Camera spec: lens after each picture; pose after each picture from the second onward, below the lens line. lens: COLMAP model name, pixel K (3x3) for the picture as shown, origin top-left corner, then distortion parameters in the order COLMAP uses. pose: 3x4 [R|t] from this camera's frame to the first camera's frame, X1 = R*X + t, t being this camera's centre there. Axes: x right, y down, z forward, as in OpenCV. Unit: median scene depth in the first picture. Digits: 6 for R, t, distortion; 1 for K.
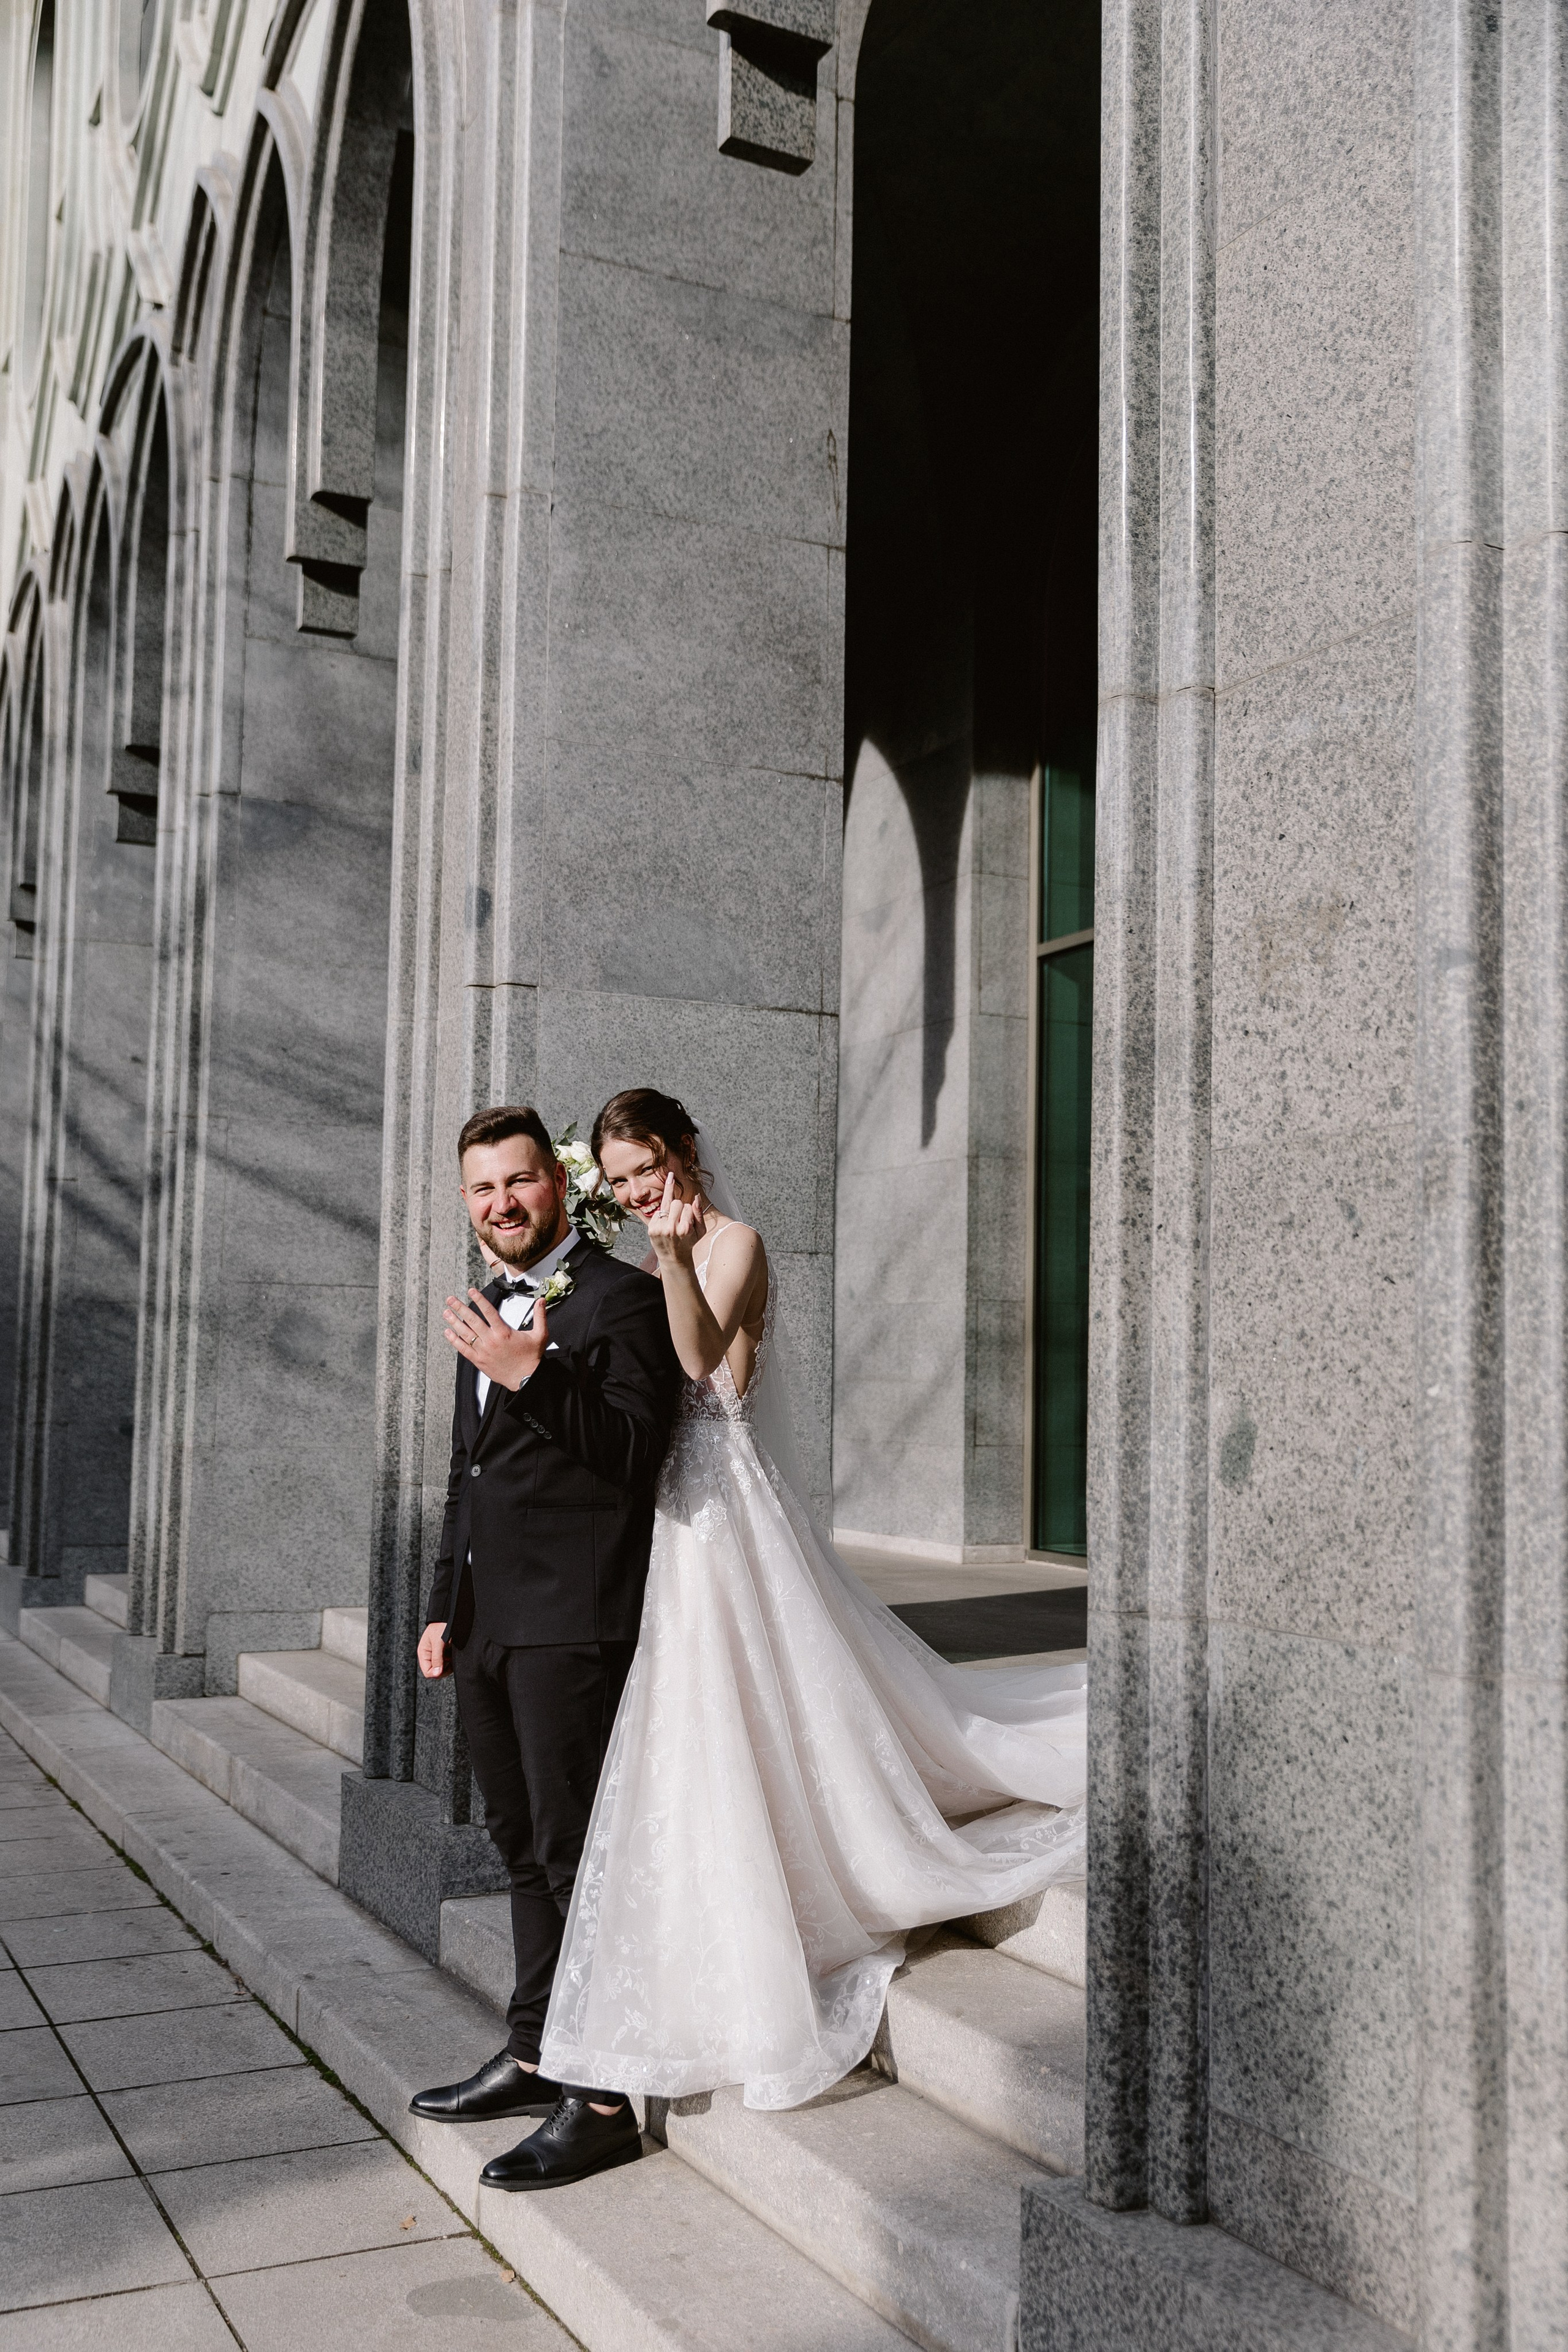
lens RADIAL K [[2222.5, 0, 742.2], [0, 2222.5, 1210.6], [0, 0, 1]] dist [-0.003295, 0.011844]
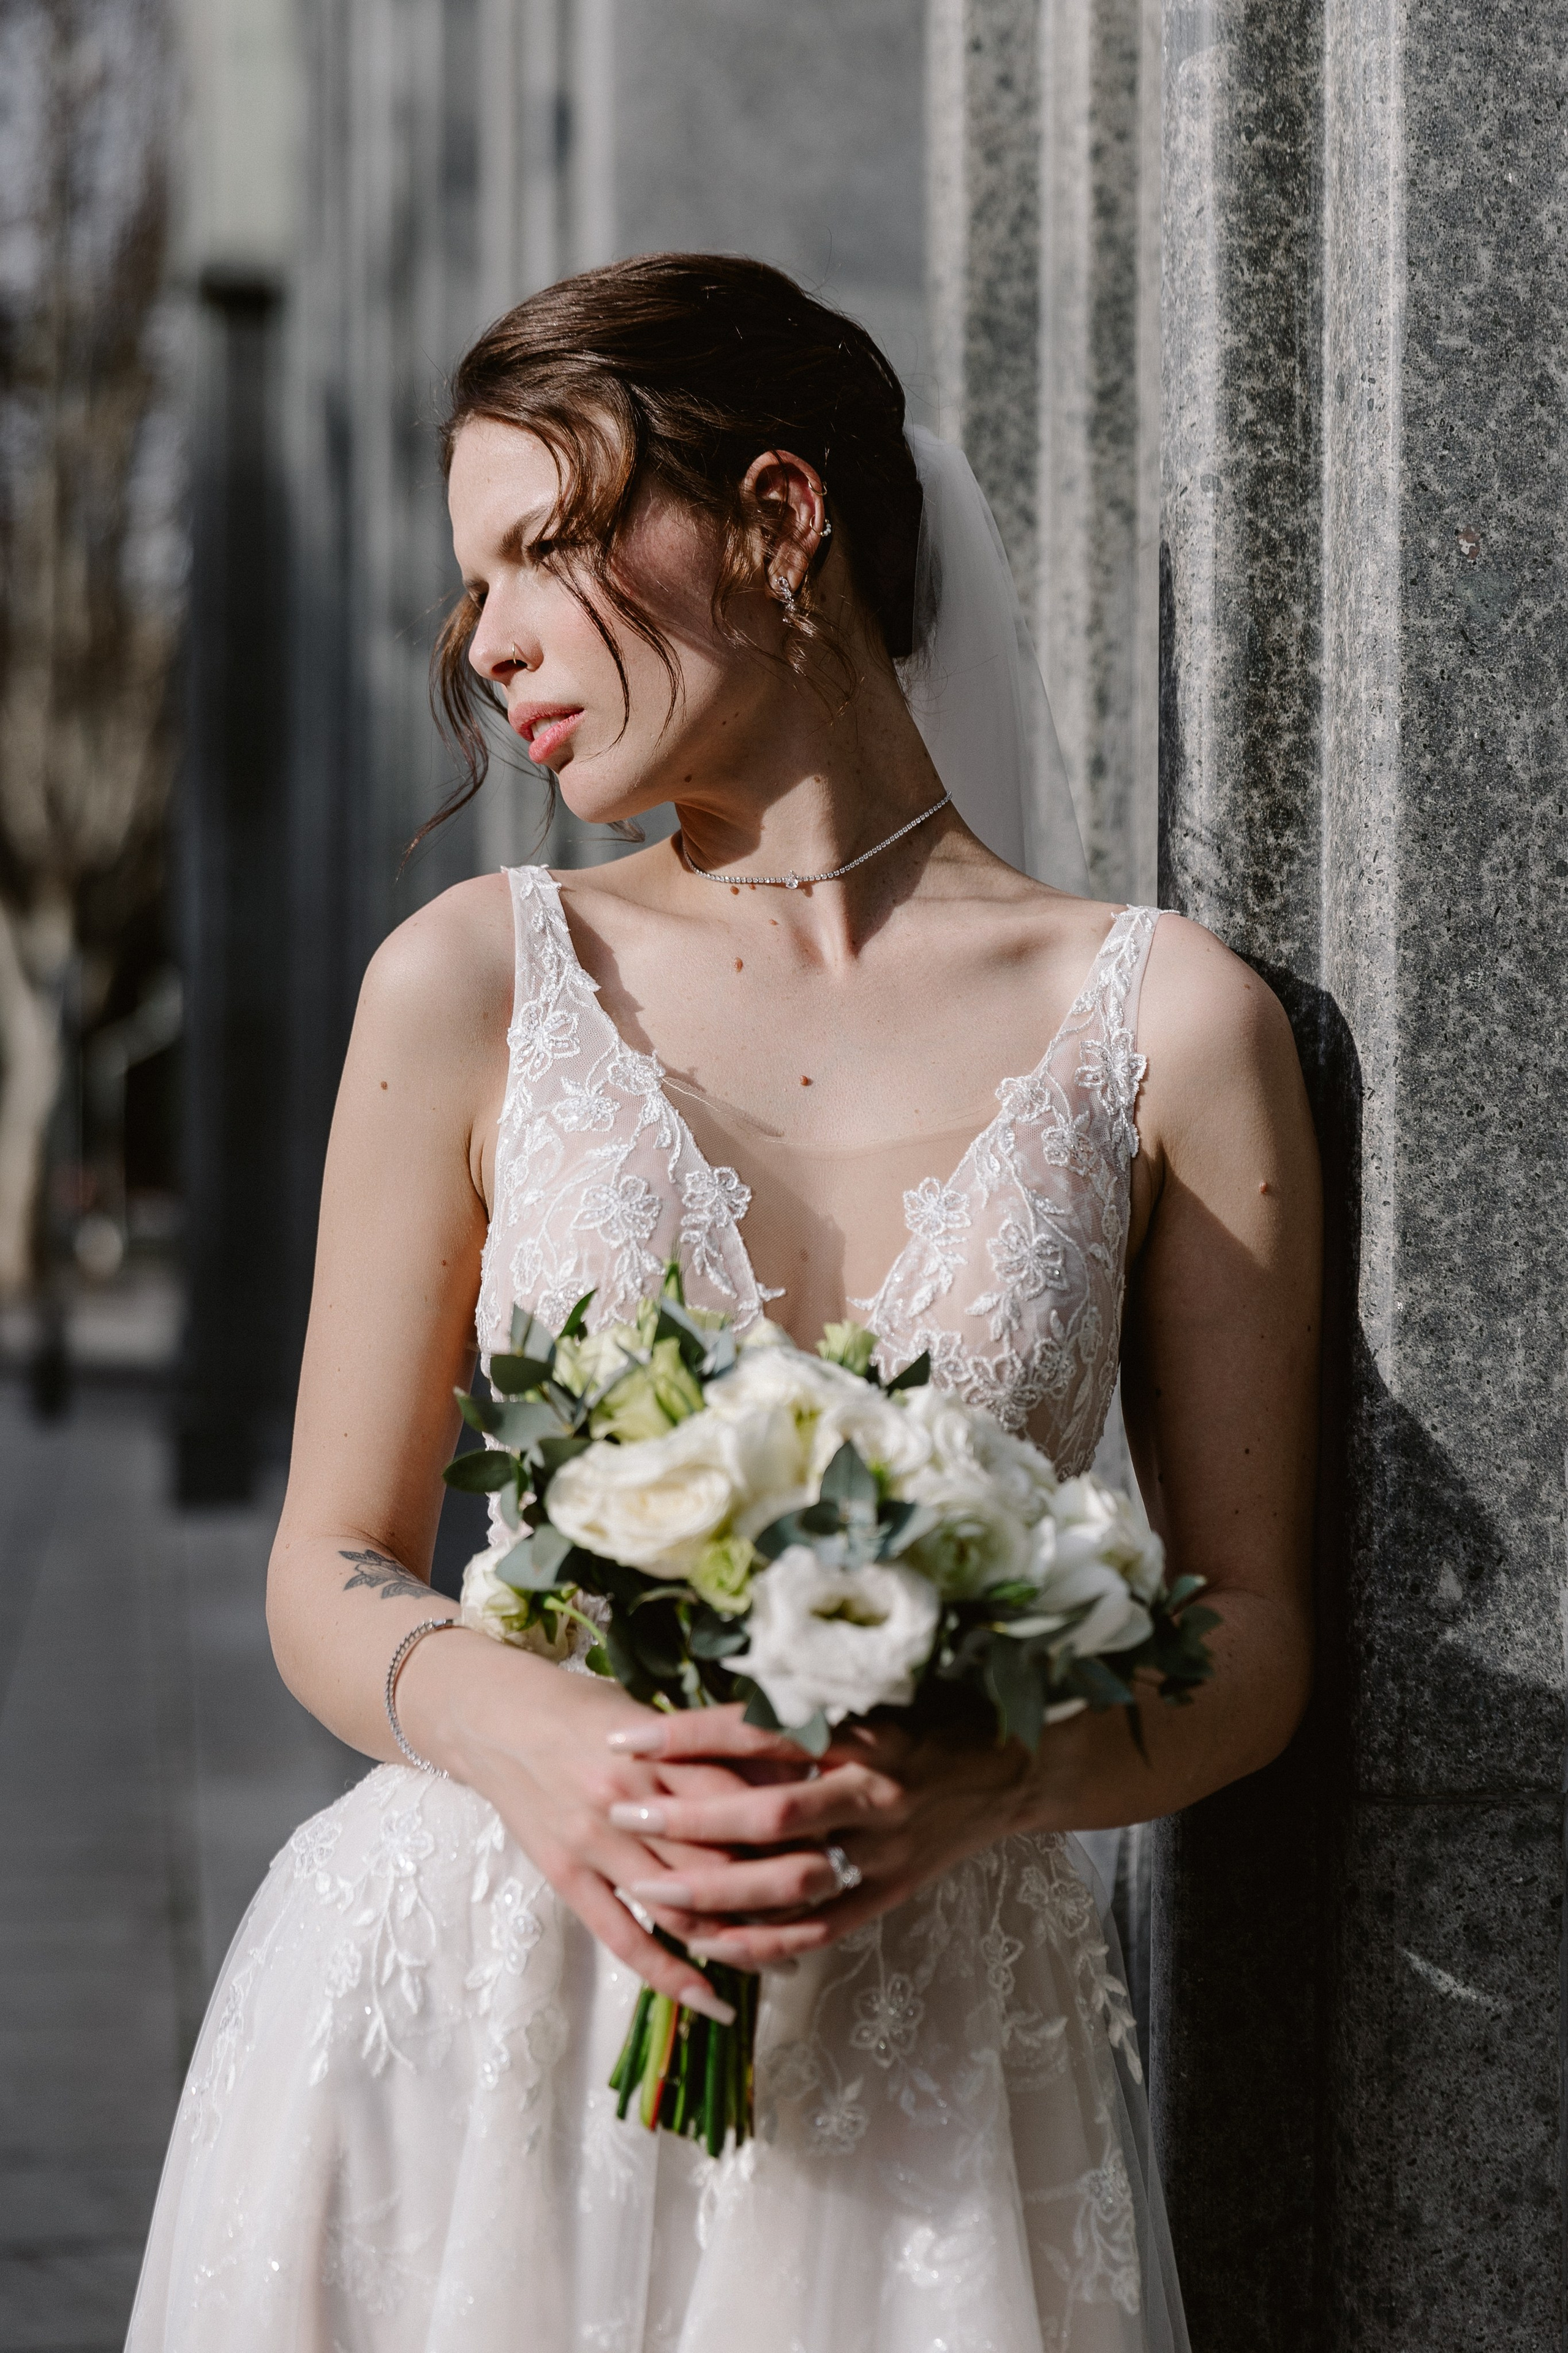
lens RADIAL K [[4513.1, 0, 877.0], [0, 4513.1, 1117.6], [0, 0, 1]] dist [-0.033536, 0.021714]
pose [[0.958485, -0.018283, -0.284558, 0.410563], [0.039025, 0.996963, 0.067395, 0.021924], [0.282461, -0.075702, 0.956287, 0.148253]]
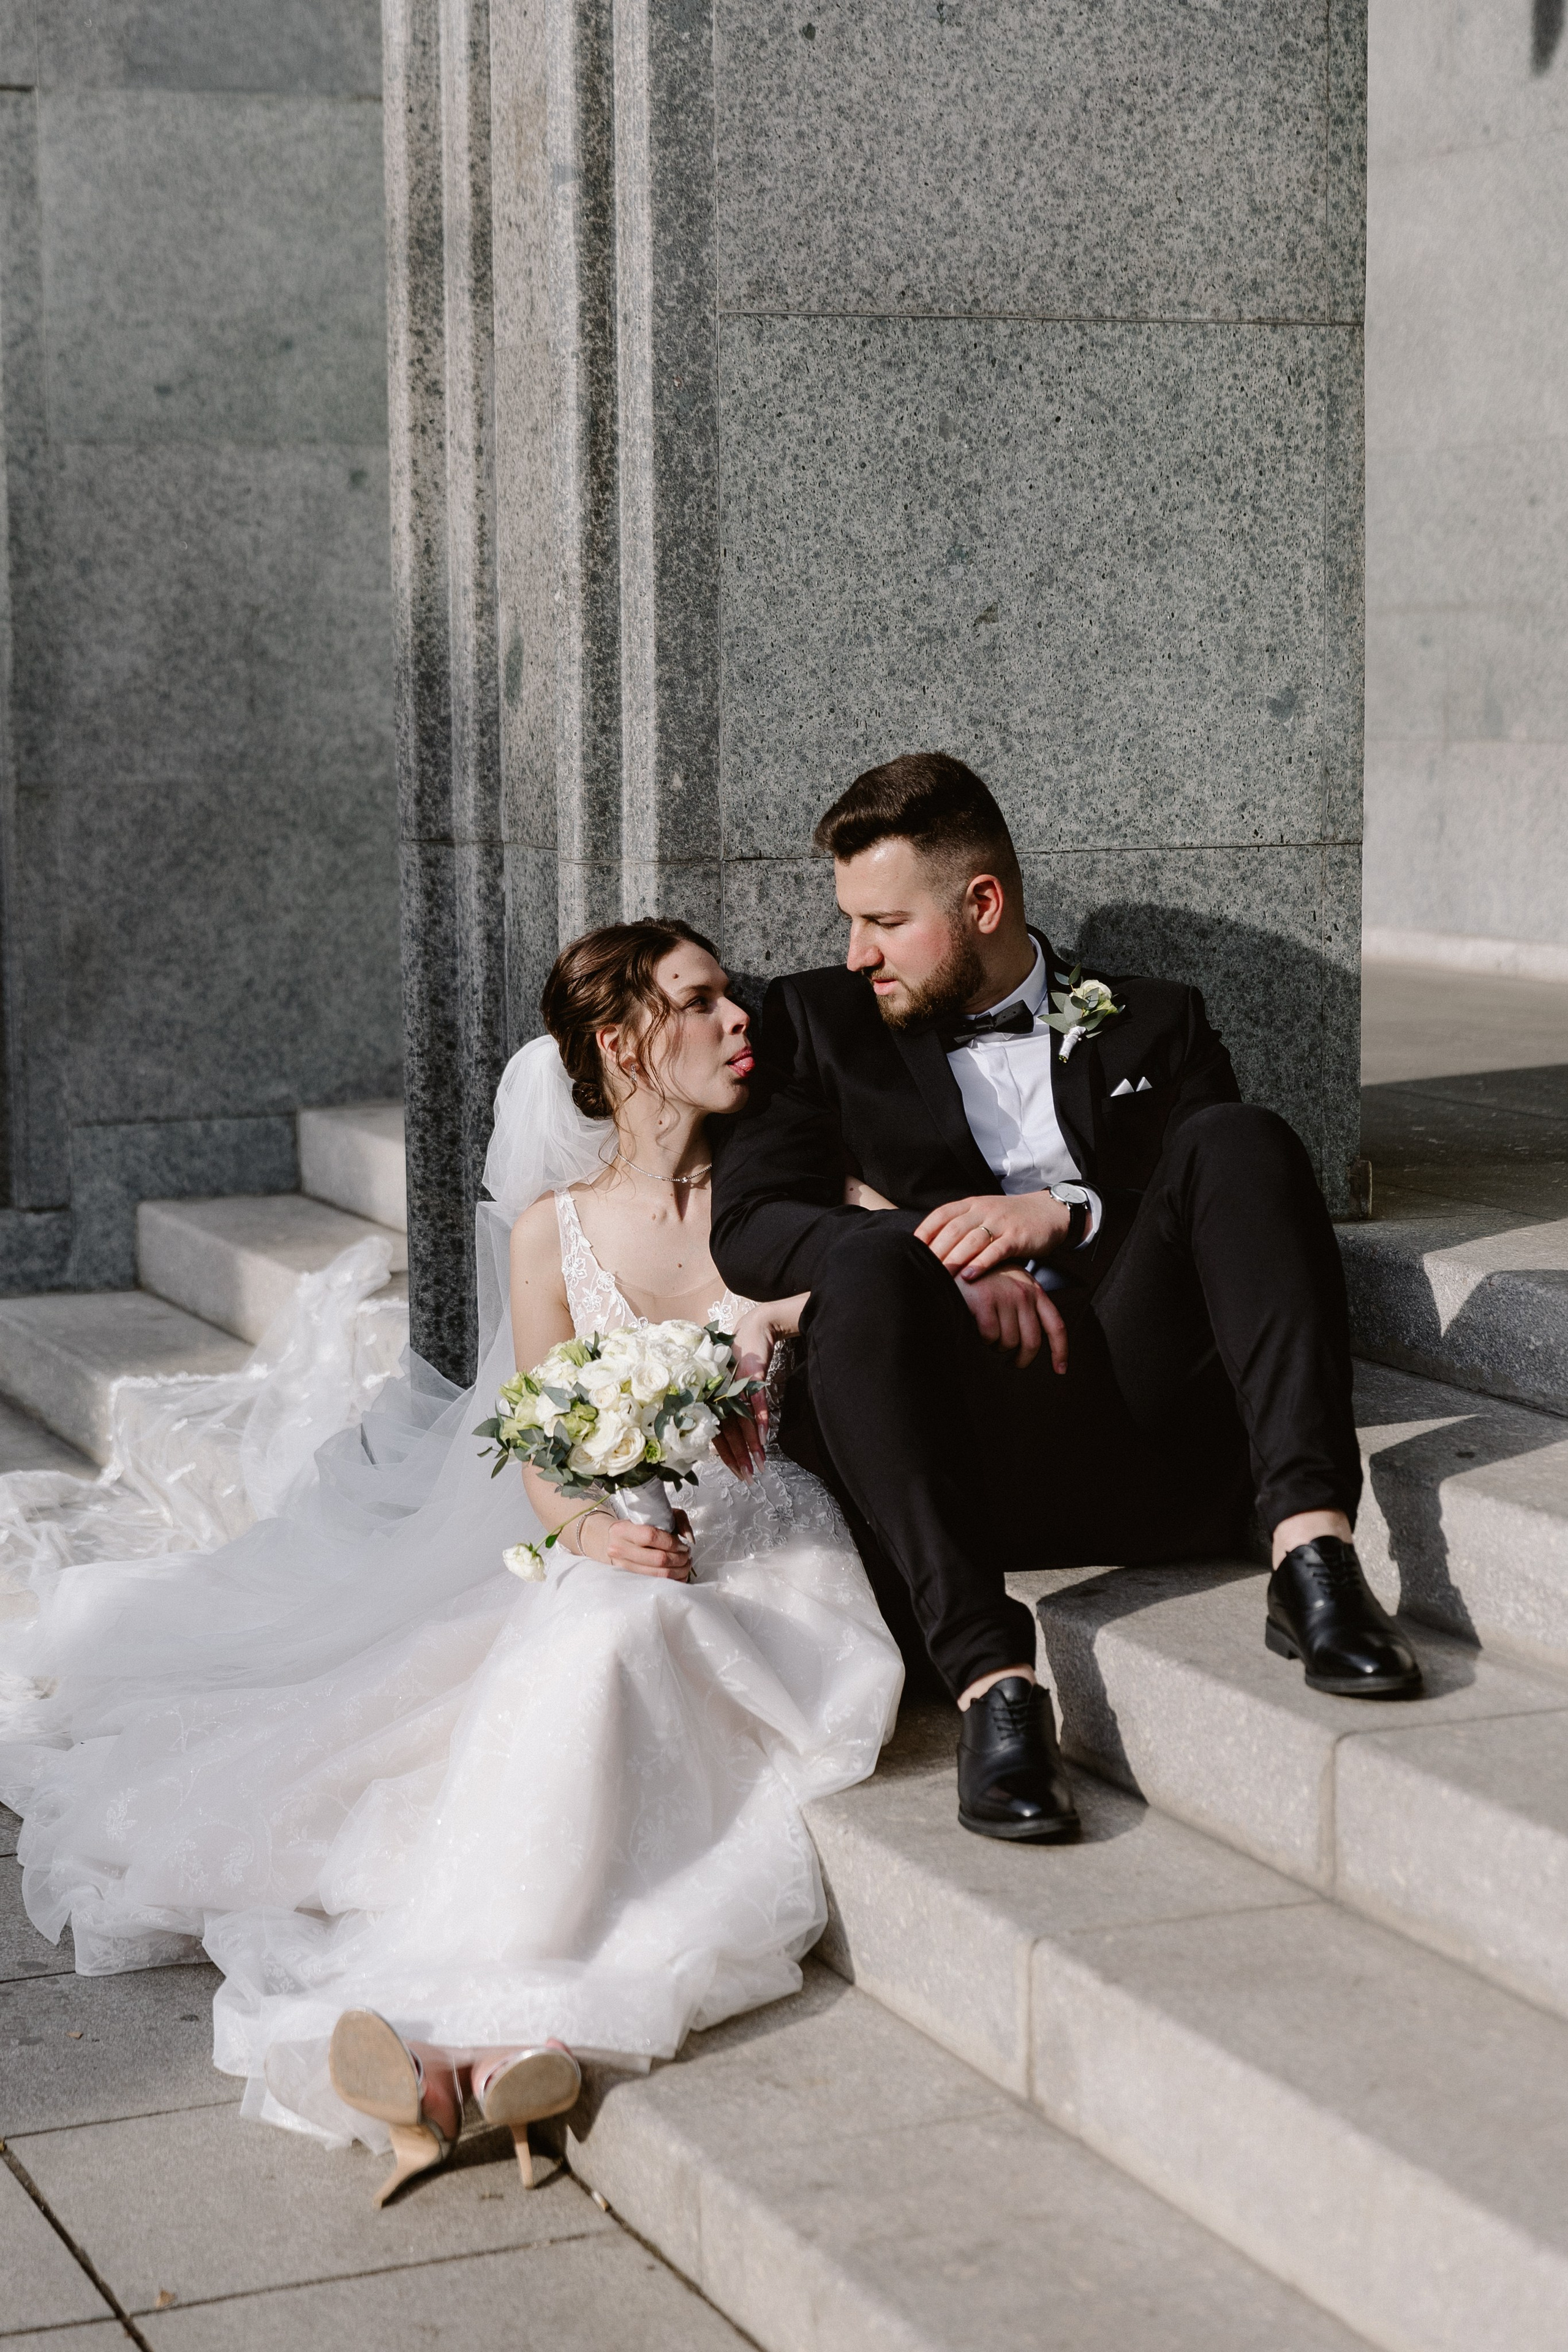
lens RADIAL K [[4525.4, 0, 784.6], [0, 4525.4, 1172.7], [0, 0, 1]] dist [0.010652, -0.150642]
pose [[0.997271, -0.024765, -0.069544, 0.461322], [0.037560, 0.981219, 0.189205, -0.043386], [0.063552, -0.191301, 0.979472, -0.944048]]
